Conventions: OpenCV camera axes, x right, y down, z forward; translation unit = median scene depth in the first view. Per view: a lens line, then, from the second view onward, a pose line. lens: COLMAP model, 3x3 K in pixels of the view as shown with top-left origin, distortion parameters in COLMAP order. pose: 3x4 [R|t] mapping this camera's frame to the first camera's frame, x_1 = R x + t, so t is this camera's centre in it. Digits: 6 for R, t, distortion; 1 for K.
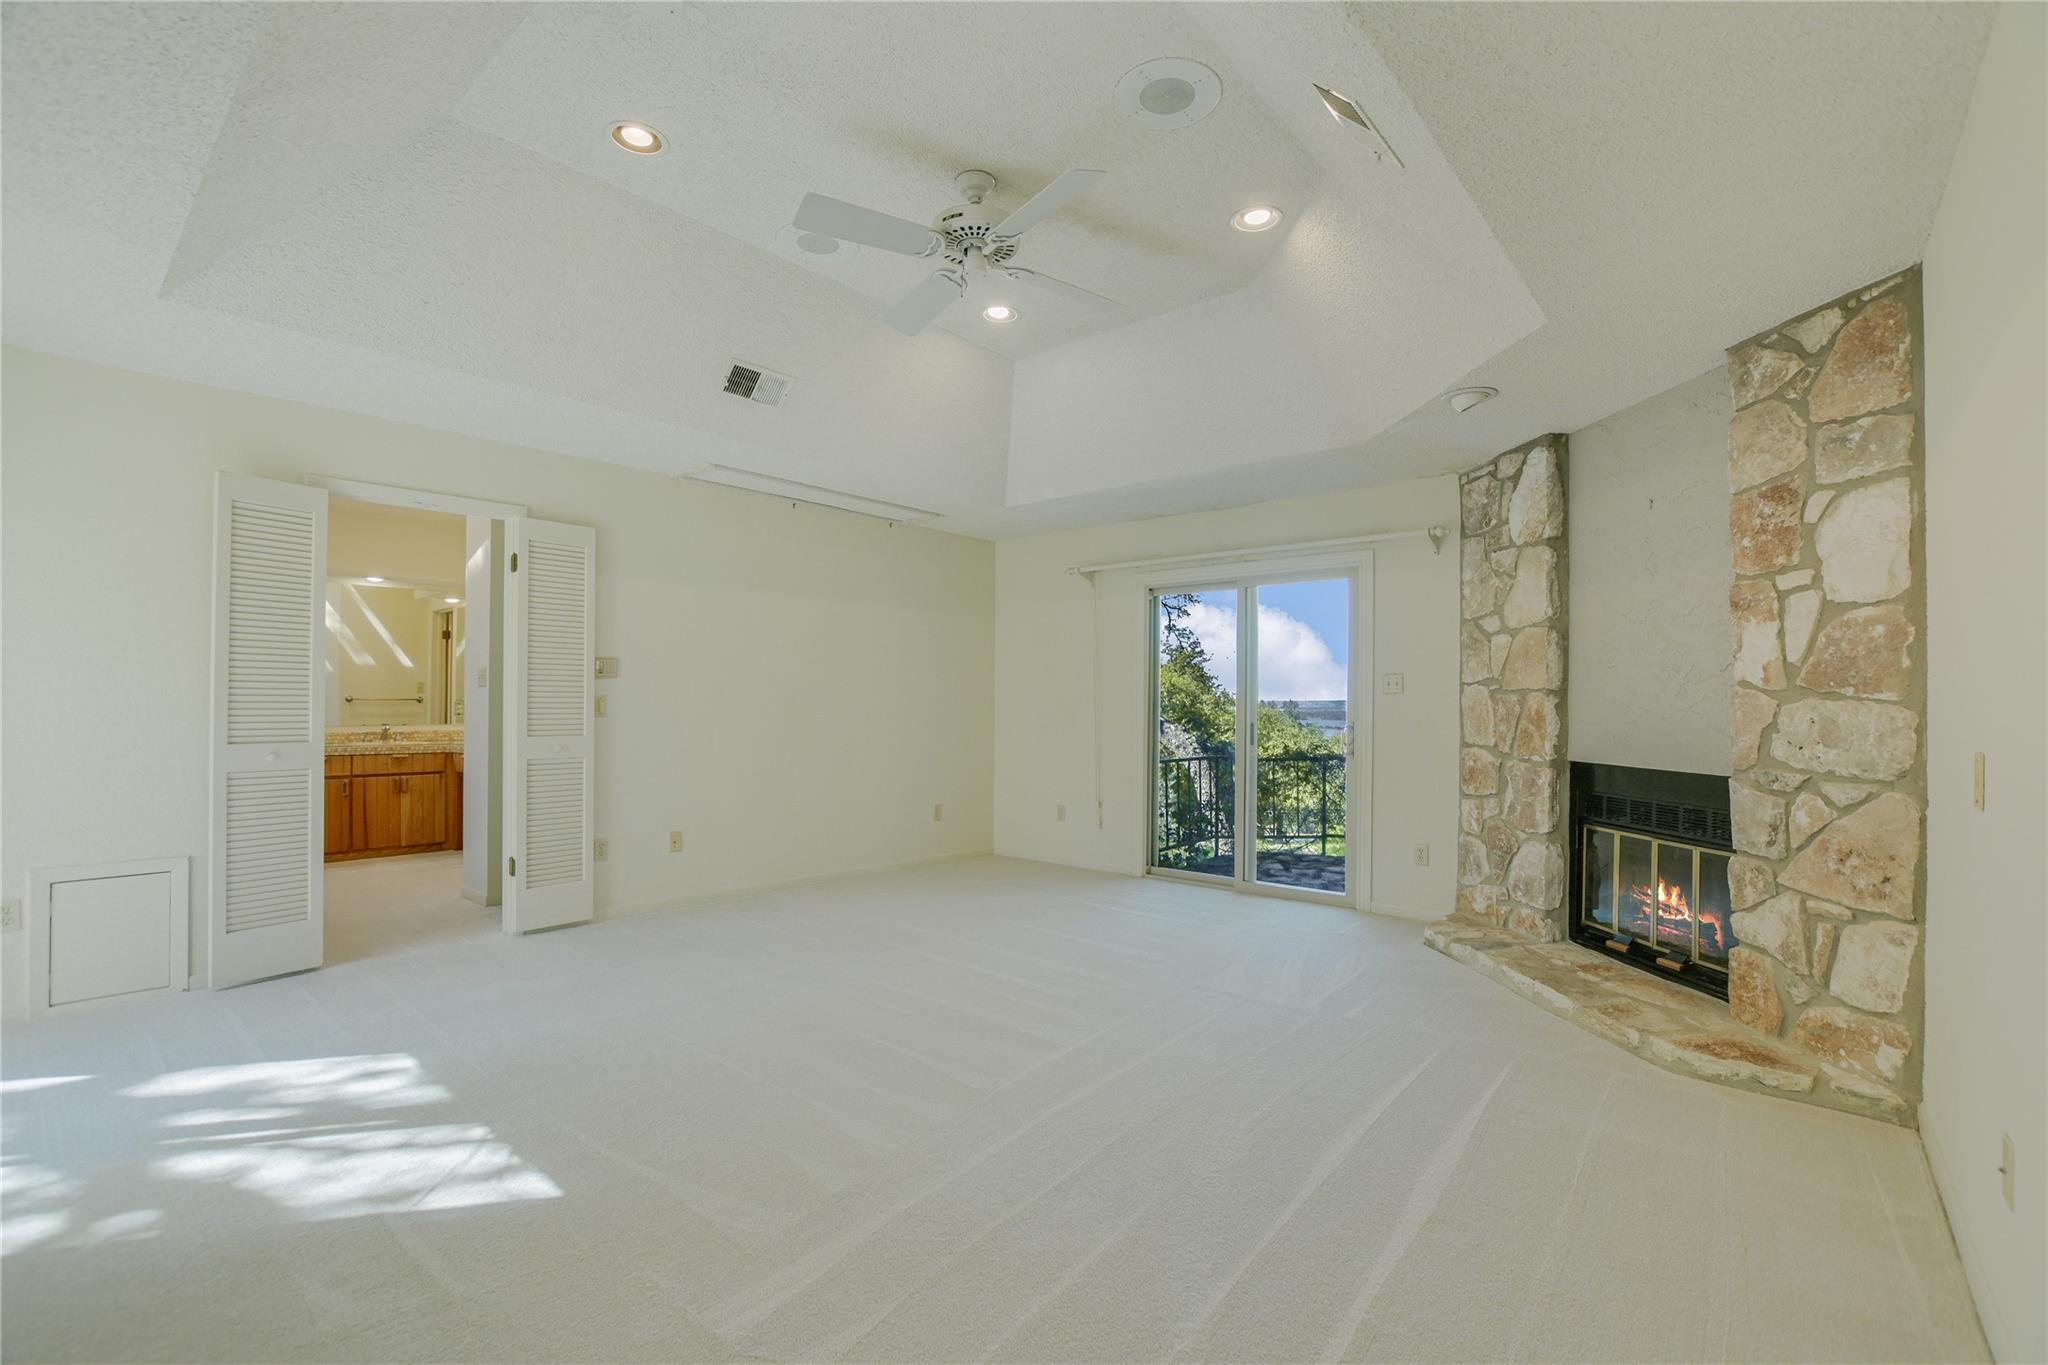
lens RADIAL K [[892.4, 0, 1022.8], [0, 892.4, 699.7], [0, 0, 1]] dist [-0.022970, 0.002952]
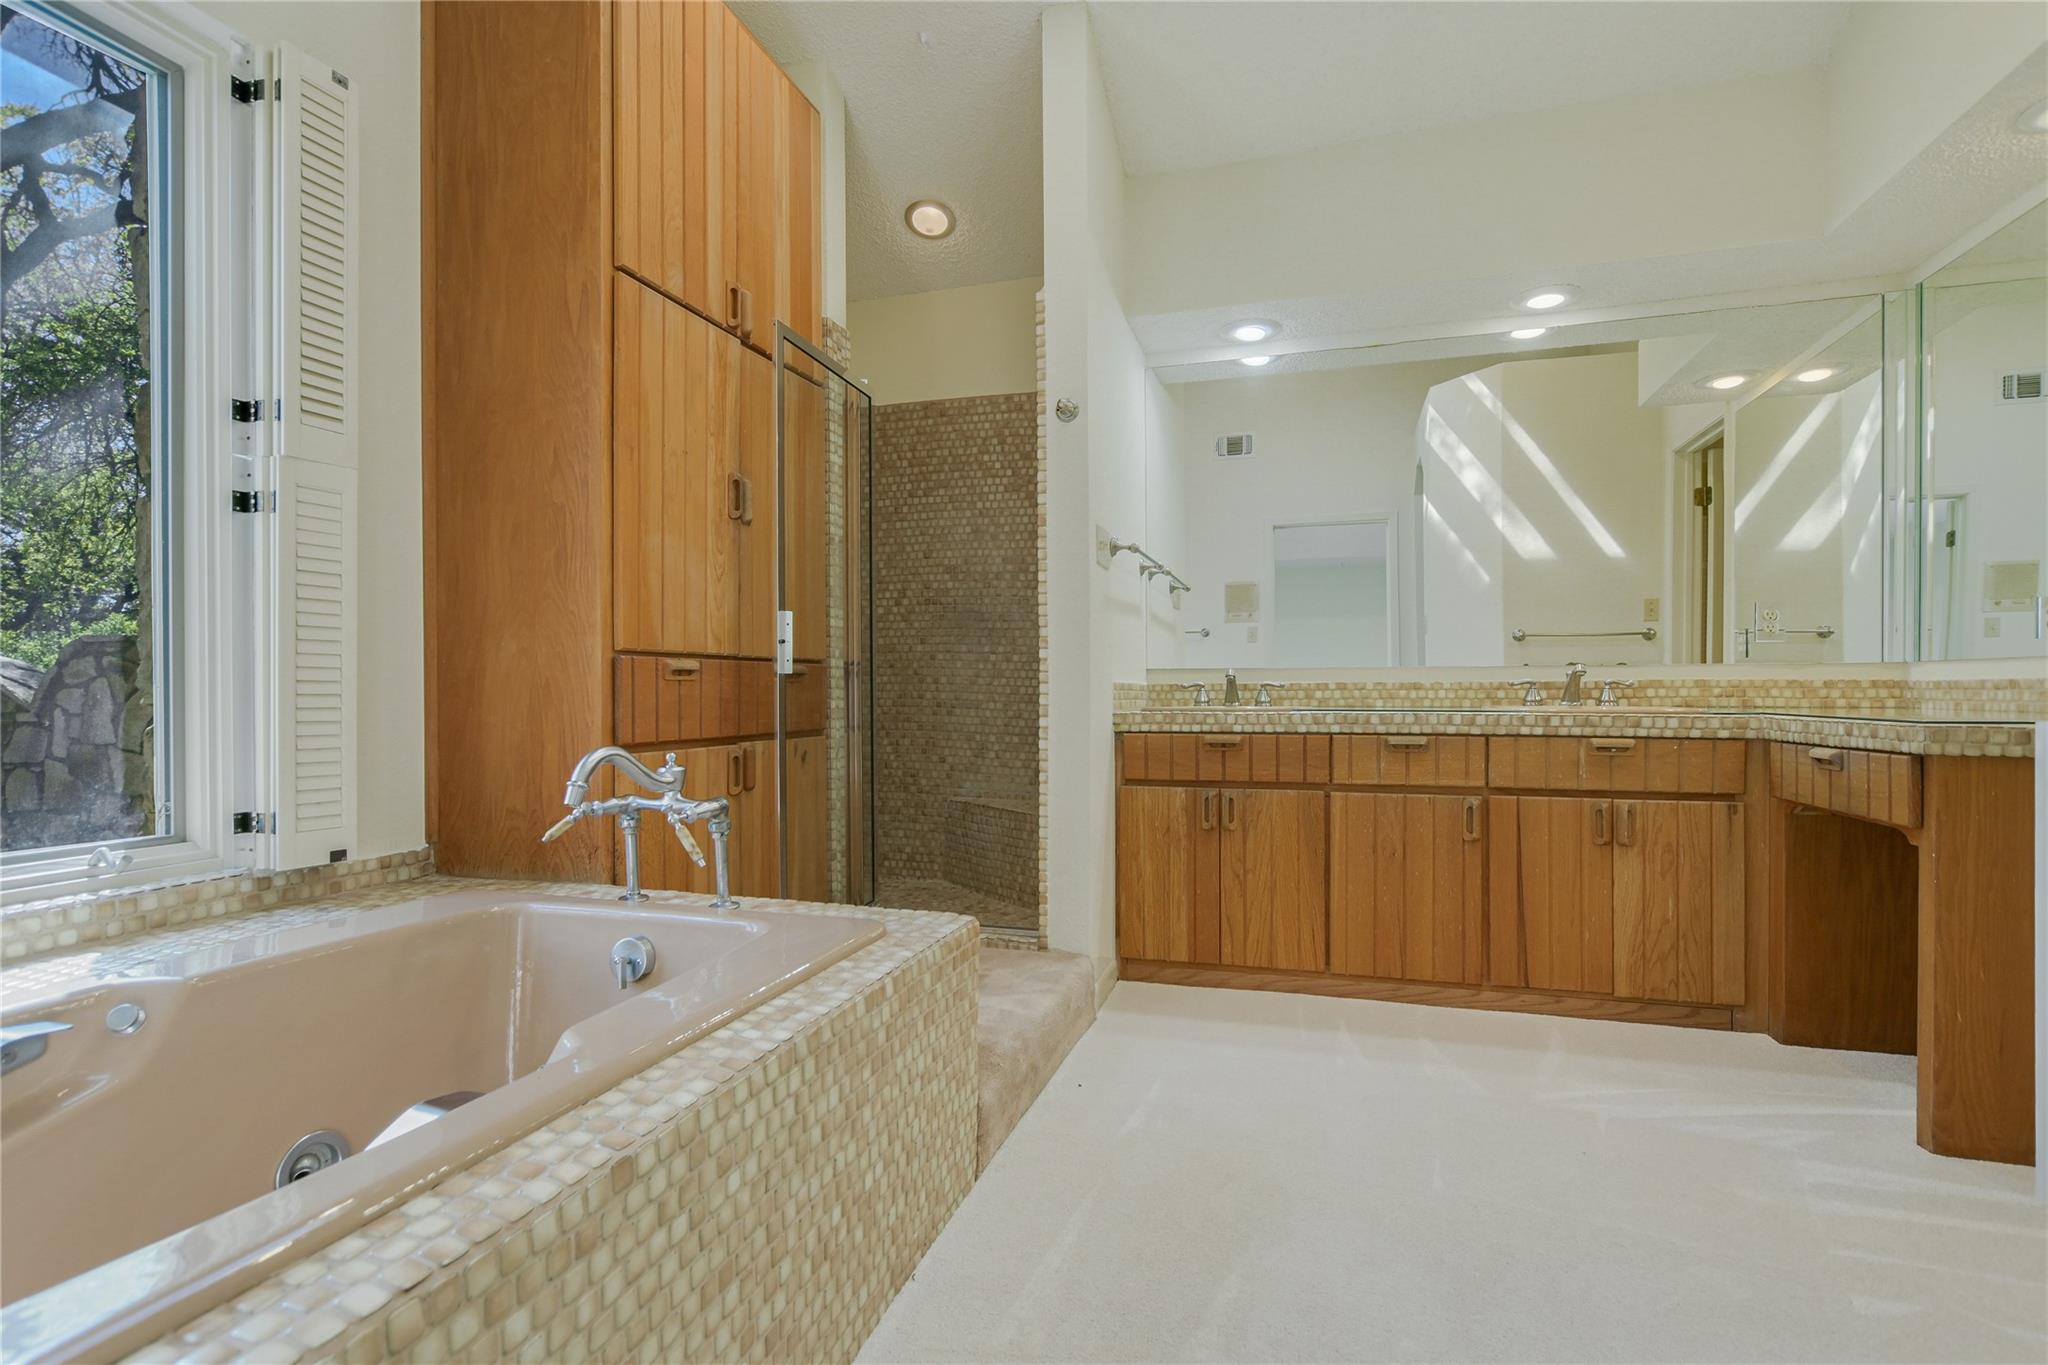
lens RADIAL K [[940.4, 0, 1023.1], [0, 940.4, 691.5], [0, 0, 1]] dist [-0.003028, -0.000154]
pose [[0.386675, -0.003598, -0.922209, -0.416961], [0.009286, 0.999957, -0.000008, 0.038003], [0.922169, -0.008561, 0.386692, 0.591125]]
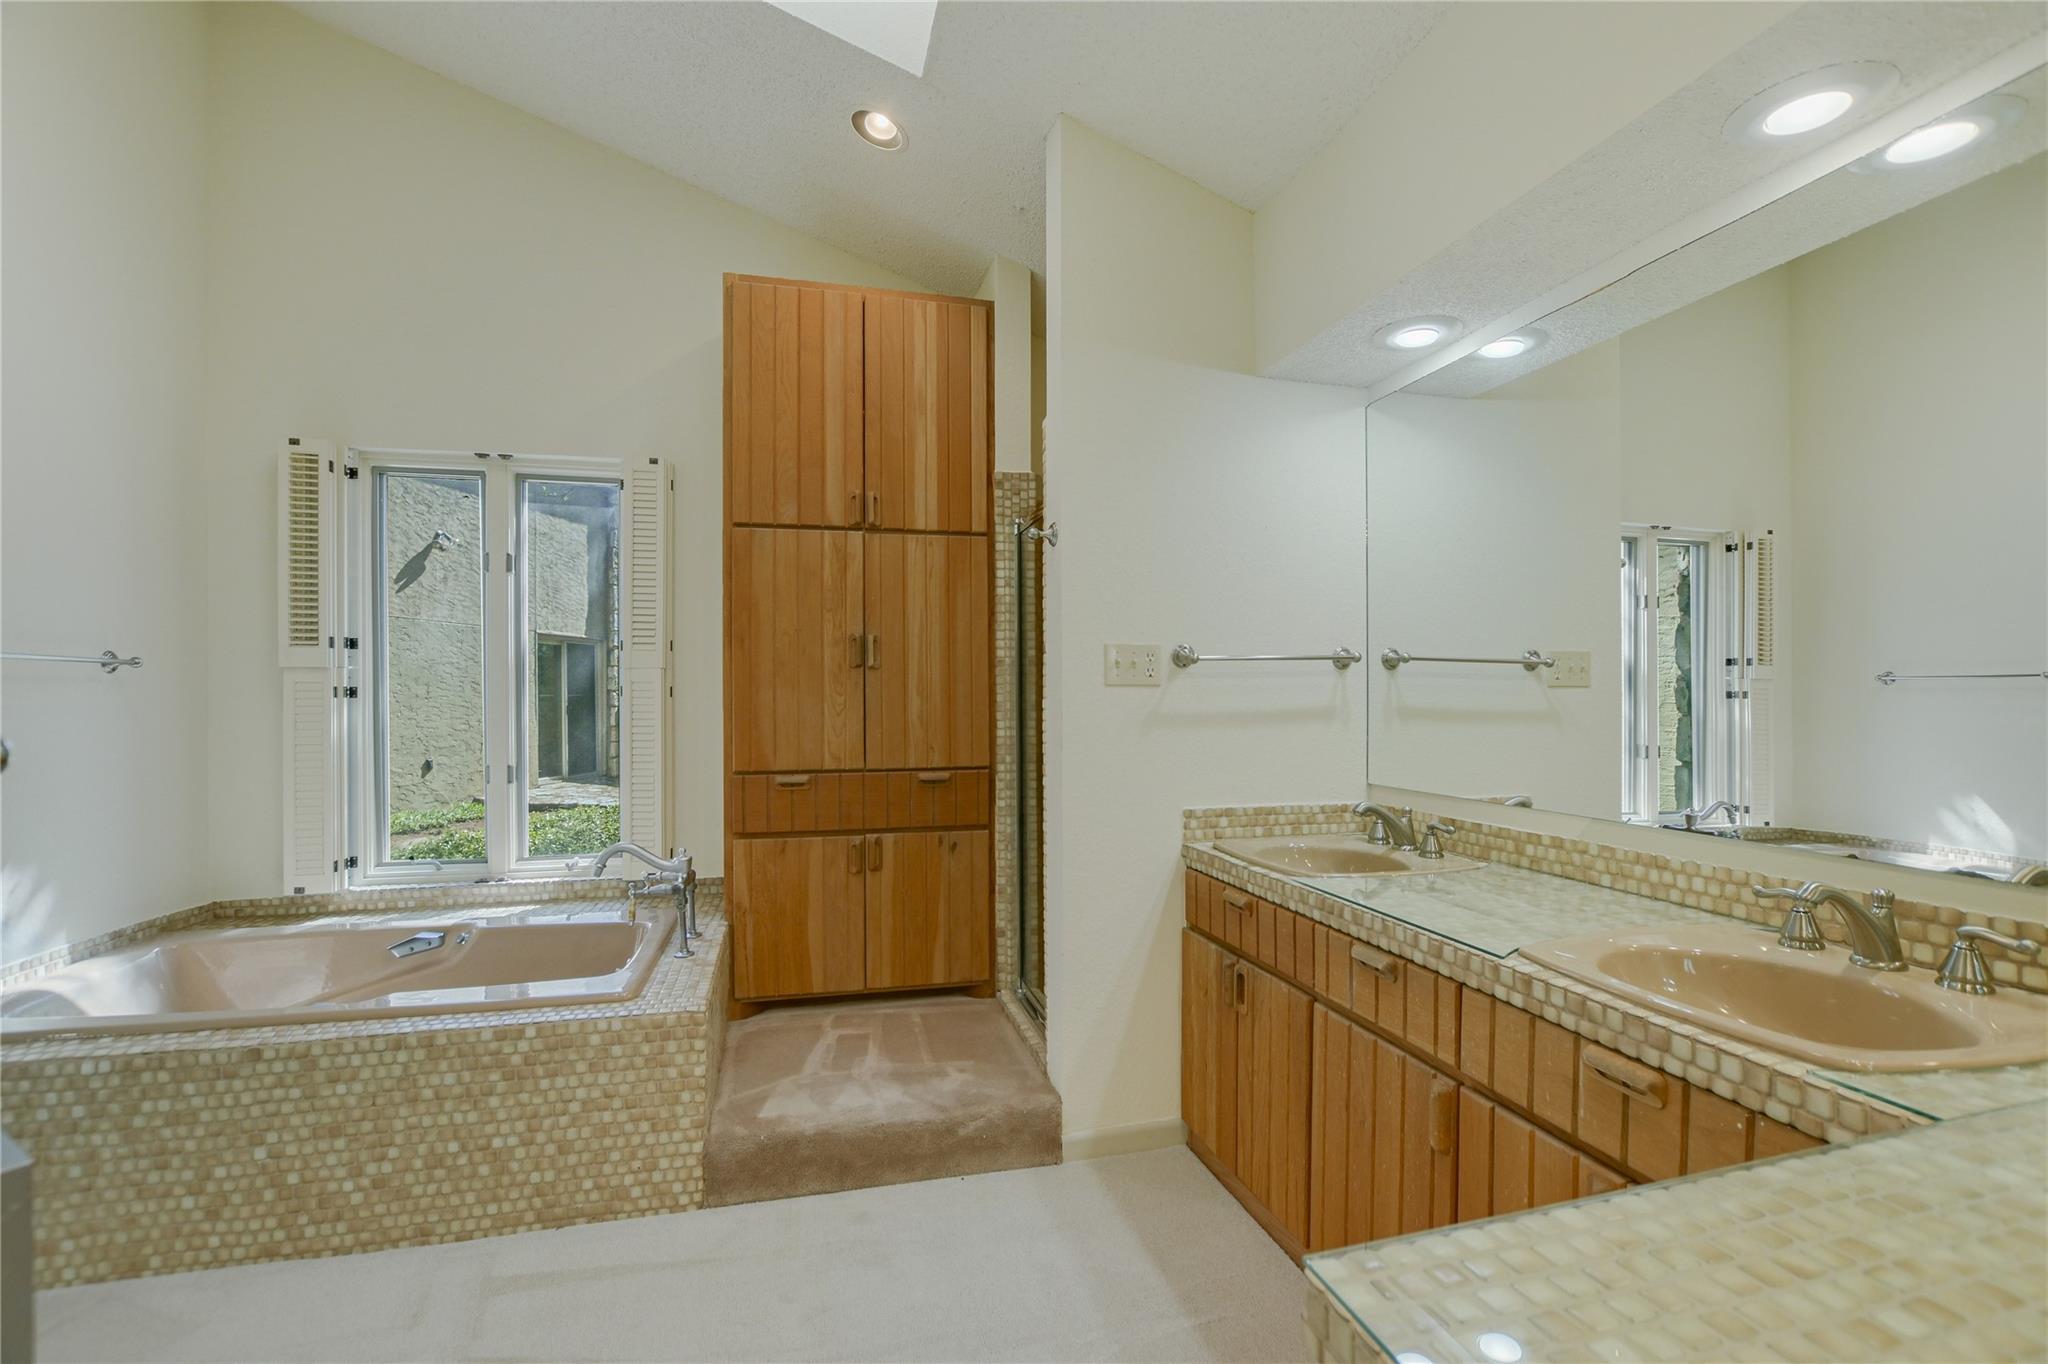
lens RADIAL K [[892.4, 0, 1024.1], [0, 892.4, 691.9], [0, 0, 1]] dist [-0.022970, 0.002952]
pose [[-0.575198, -0.004738, -0.818001, -0.464168], [0.005273, 0.999941, -0.009500, -0.008815], [0.817997, -0.009778, -0.575139, 0.942495]]
